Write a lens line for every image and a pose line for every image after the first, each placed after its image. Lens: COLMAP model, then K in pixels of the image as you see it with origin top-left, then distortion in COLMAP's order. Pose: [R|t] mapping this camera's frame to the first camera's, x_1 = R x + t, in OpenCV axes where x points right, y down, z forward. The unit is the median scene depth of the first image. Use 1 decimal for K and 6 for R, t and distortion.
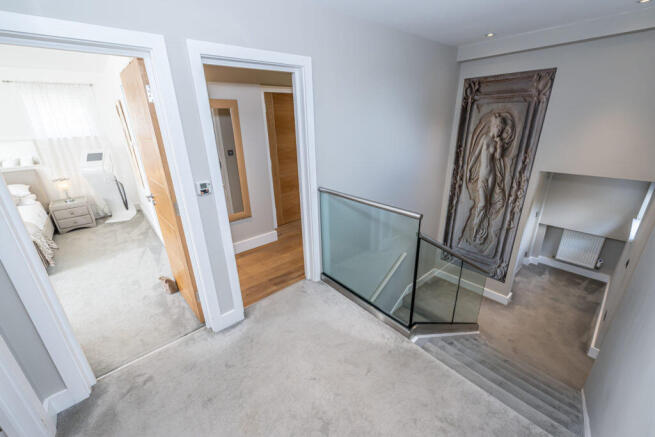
lens RADIAL K [[262.0, 0, 324.9], [0, 262.0, 216.4], [0, 0, 1]] dist [0.001573, 0.000217]
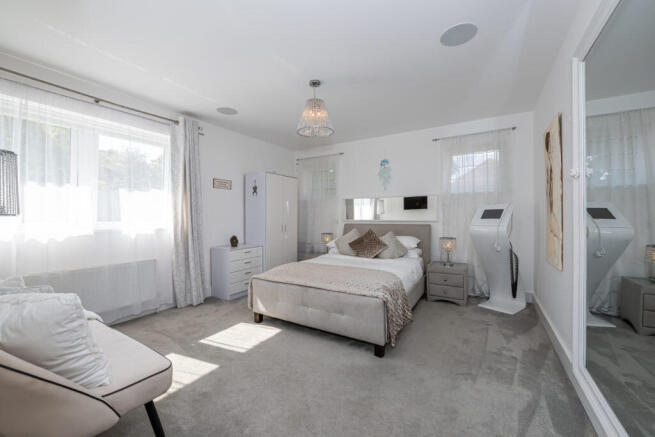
lens RADIAL K [[262.0, 0, 324.9], [0, 262.0, 216.4], [0, 0, 1]] dist [0.001573, 0.000217]
pose [[0.296959, 0.027482, -0.954495, -0.316327], [-0.335360, 0.938913, -0.077303, -0.009303], [0.894063, 0.343055, 0.288035, 0.373740]]
